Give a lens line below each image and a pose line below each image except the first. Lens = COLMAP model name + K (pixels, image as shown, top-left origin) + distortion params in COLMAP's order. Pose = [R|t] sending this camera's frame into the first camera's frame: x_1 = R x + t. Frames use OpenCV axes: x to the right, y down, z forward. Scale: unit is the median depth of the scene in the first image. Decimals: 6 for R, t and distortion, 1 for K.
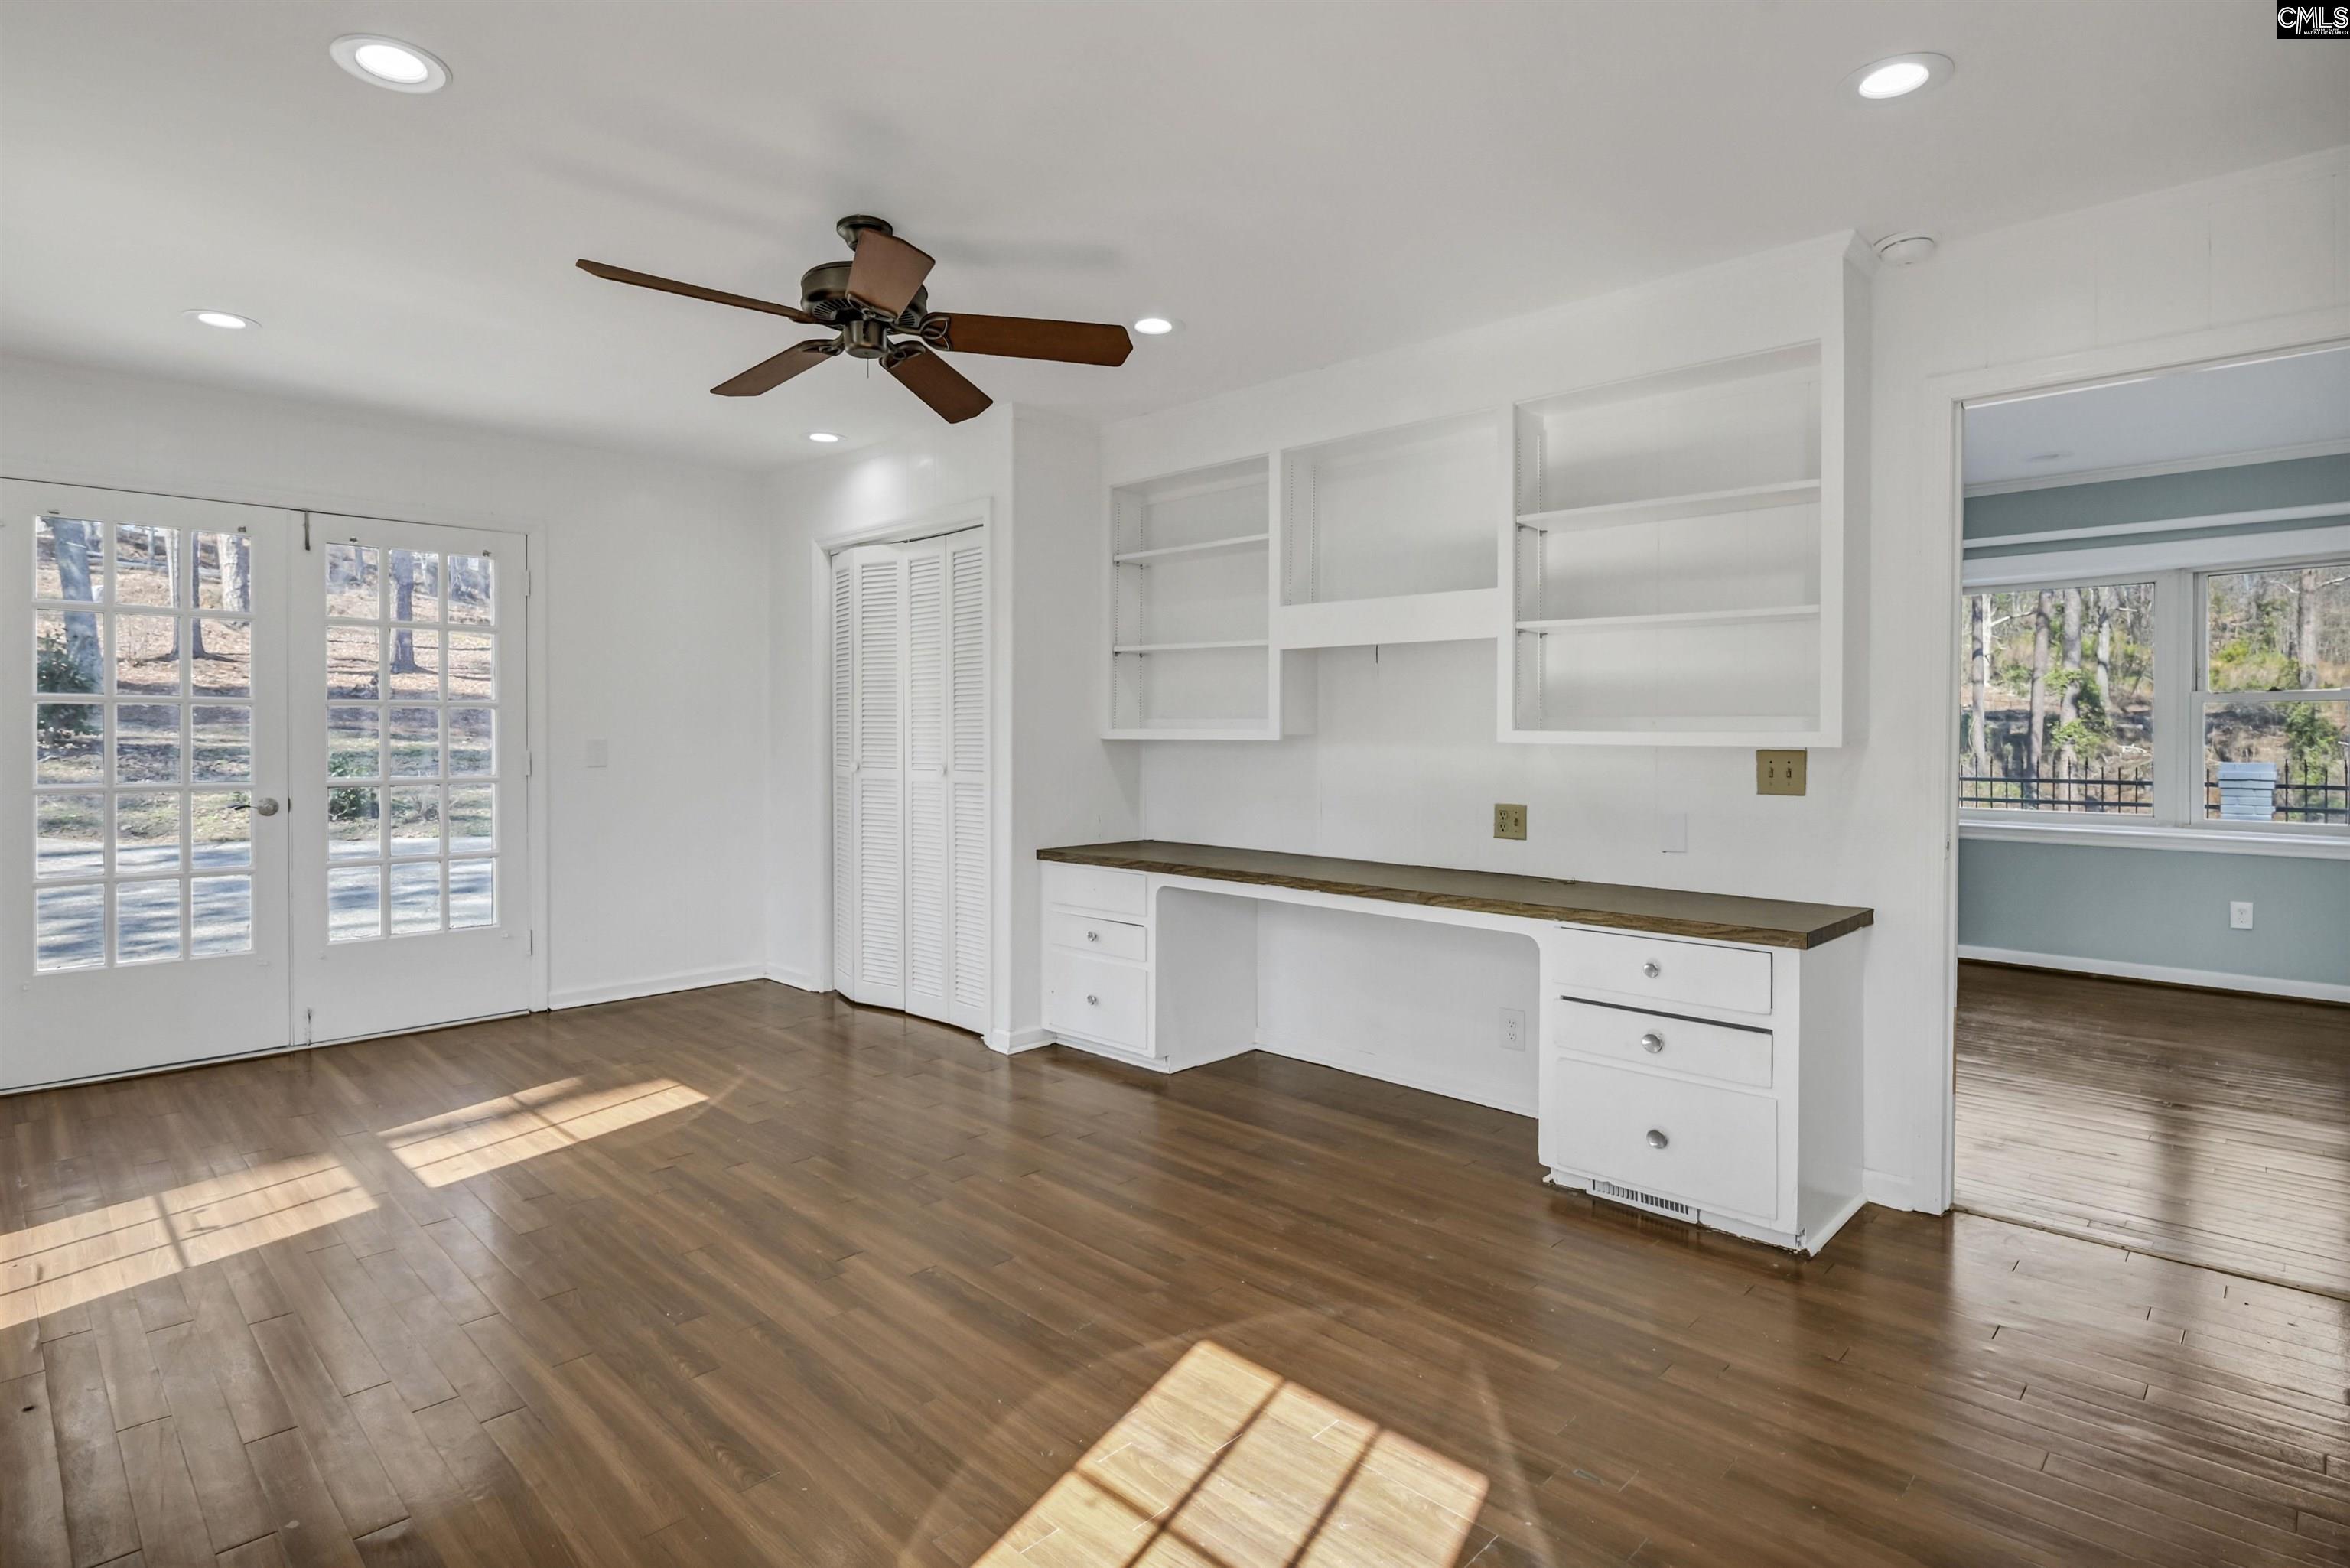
lens RADIAL K [[1172.2, 0, 1161.0], [0, 1172.2, 742.3], [0, 0, 1]] dist [-0.010758, -0.000054]
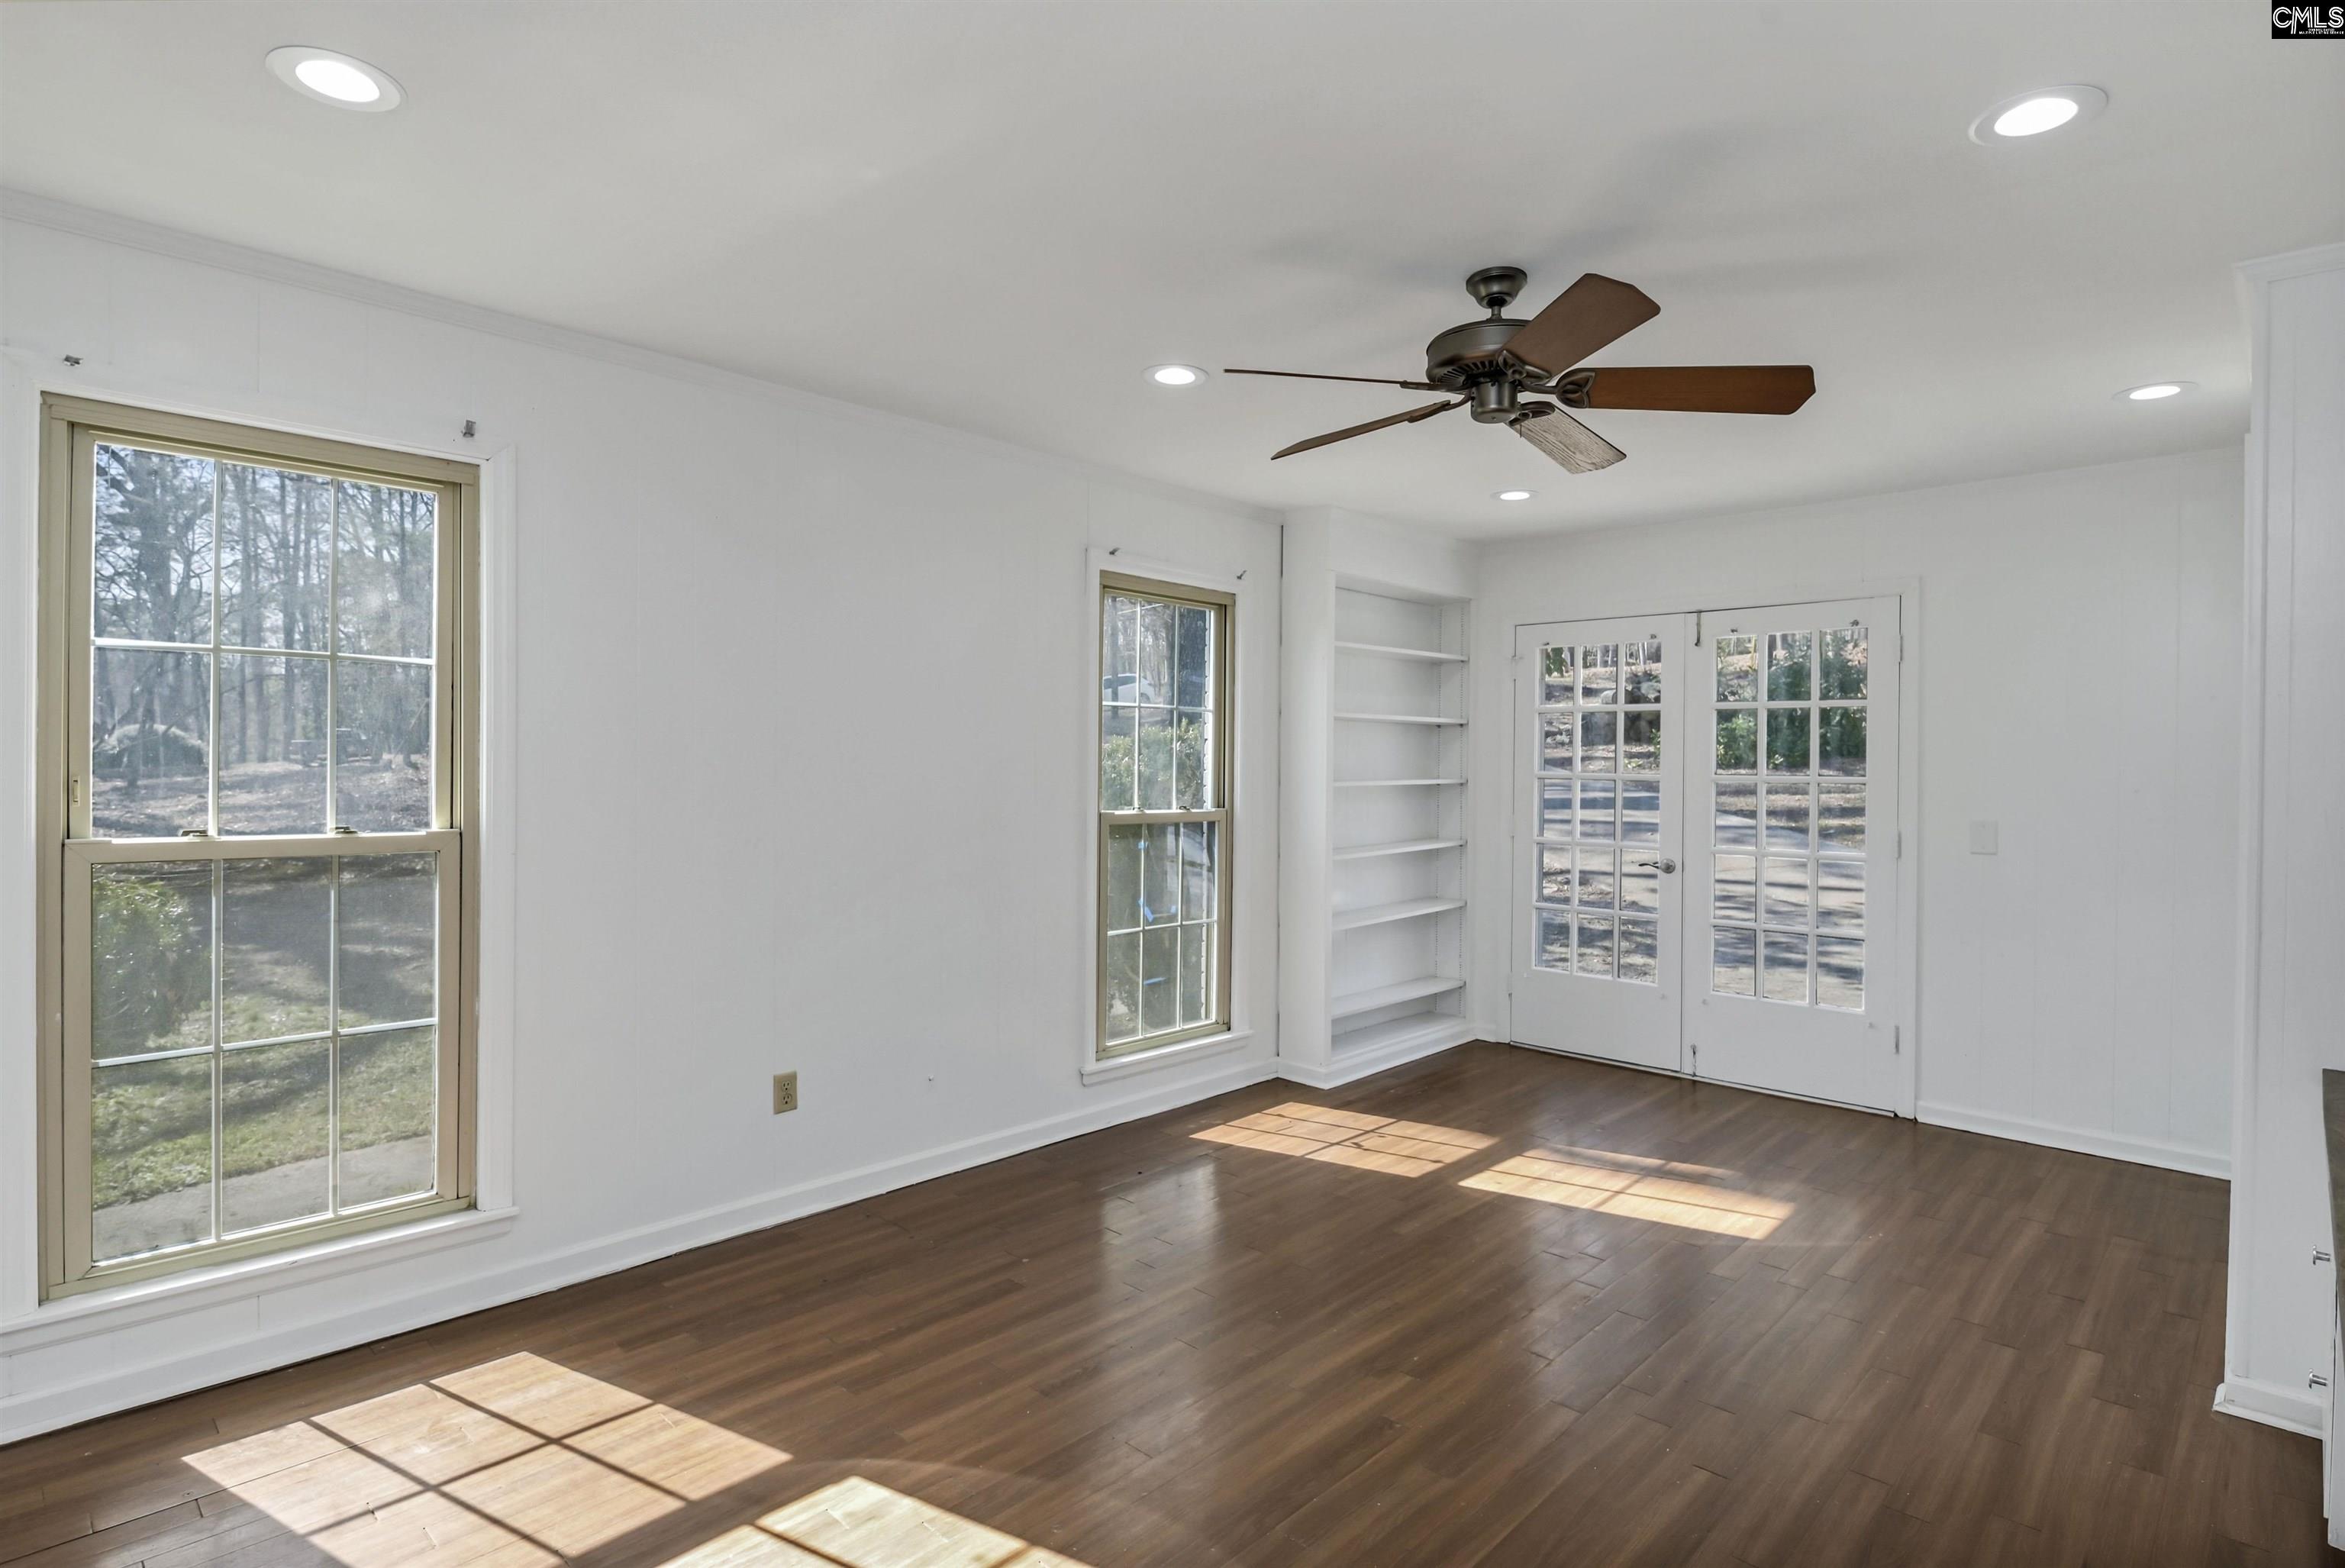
lens RADIAL K [[1169.8, 0, 1170.0], [0, 1169.8, 776.4], [0, 0, 1]] dist [-0.010758, -0.000054]
pose [[-0.006049, 0.005441, -0.999967, 0.604003], [-0.015717, 0.999861, 0.005536, -0.049605], [0.999858, 0.015750, -0.005962, 0.695410]]
